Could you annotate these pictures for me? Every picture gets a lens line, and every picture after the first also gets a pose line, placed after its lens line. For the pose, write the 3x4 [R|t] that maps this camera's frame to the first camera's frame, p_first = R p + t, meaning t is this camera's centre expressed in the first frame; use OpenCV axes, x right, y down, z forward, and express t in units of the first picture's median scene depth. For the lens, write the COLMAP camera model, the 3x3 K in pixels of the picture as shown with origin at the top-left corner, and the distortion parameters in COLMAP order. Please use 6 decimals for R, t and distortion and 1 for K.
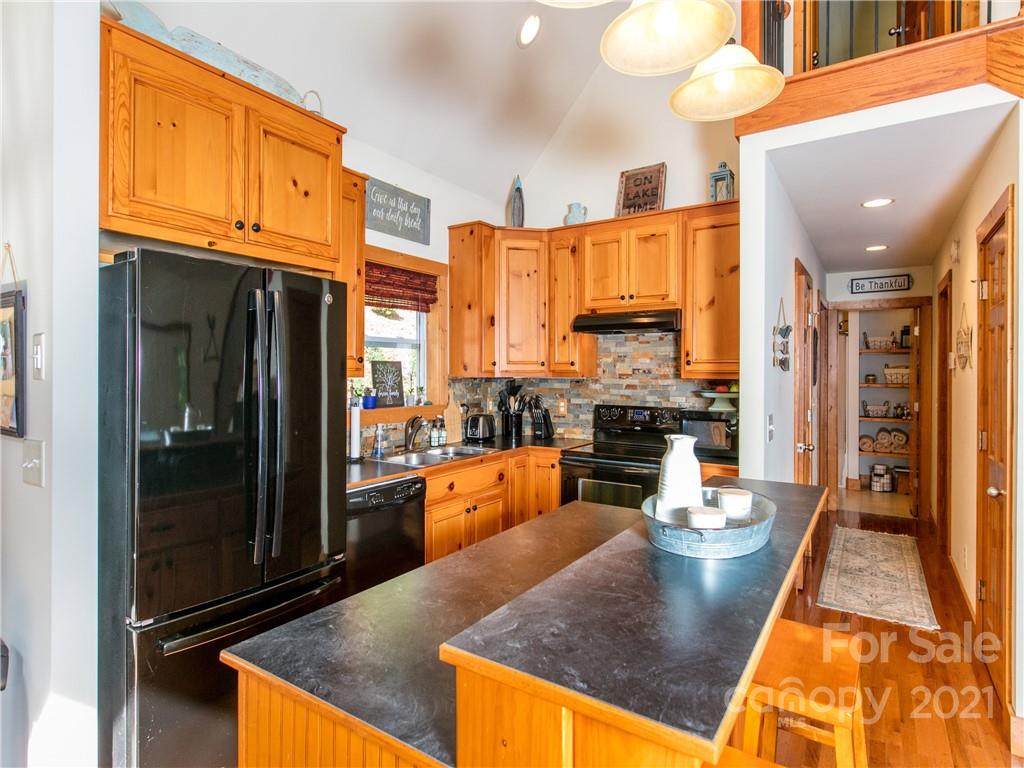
lens RADIAL K [[548.0, 0, 511.1], [0, 548.0, 373.1], [0, 0, 1]] dist [-0.004263, -0.000103]
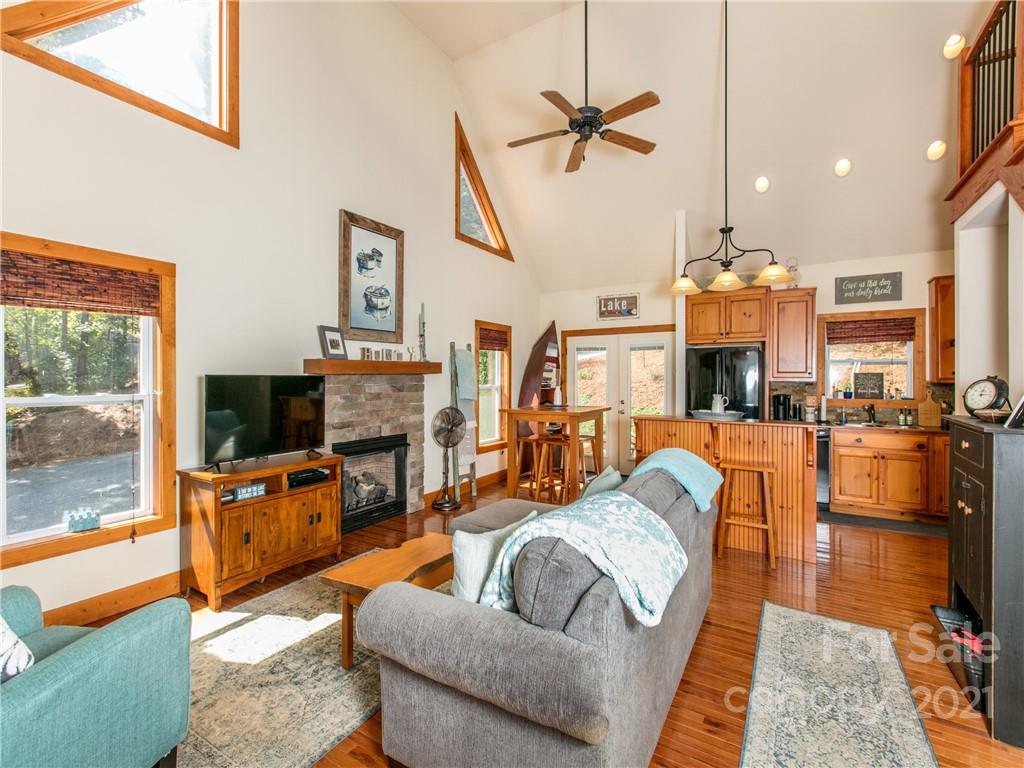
lens RADIAL K [[456.2, 0, 513.5], [0, 456.2, 381.1], [0, 0, 1]] dist [0.004431, -0.002613]
pose [[0.035924, 0.006592, -0.999333, 1.169098], [-0.003382, 0.999973, 0.006475, -0.000504], [0.999349, 0.003147, 0.035945, -0.189959]]
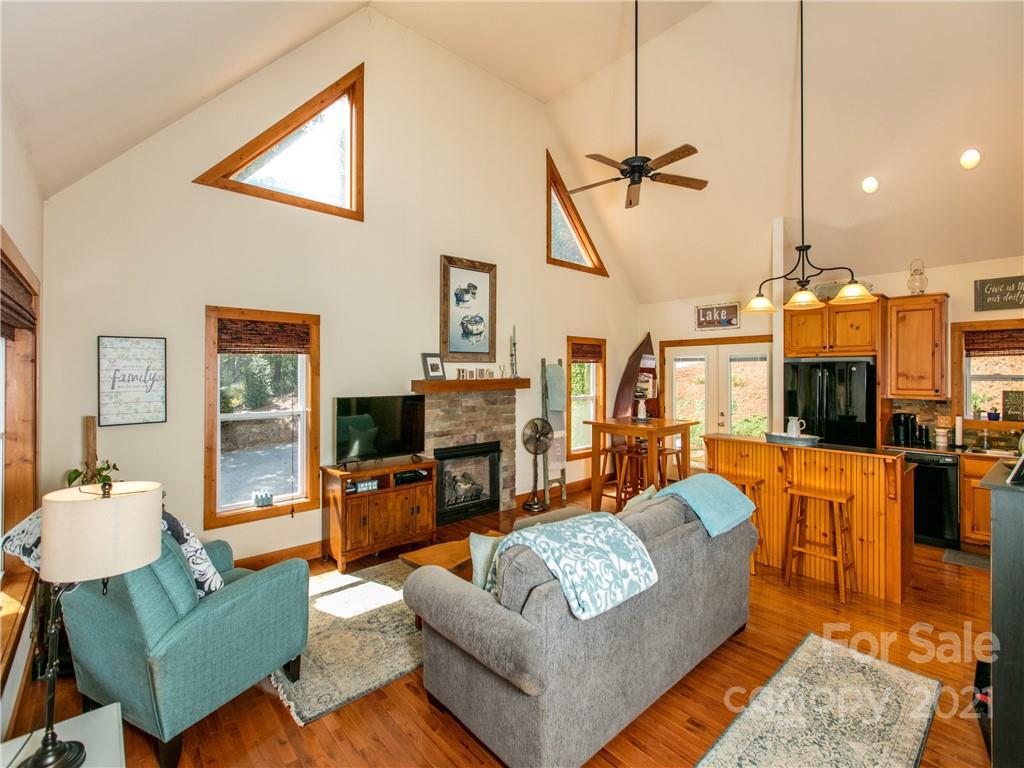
lens RADIAL K [[456.2, 0, 510.8], [0, 456.2, 375.6], [0, 0, 1]] dist [0.004431, -0.002613]
pose [[-0.251164, 0.001075, -0.967944, 1.289650], [-0.003919, 0.999990, 0.002128, -0.058716], [0.967937, 0.004328, -0.251157, -0.035650]]
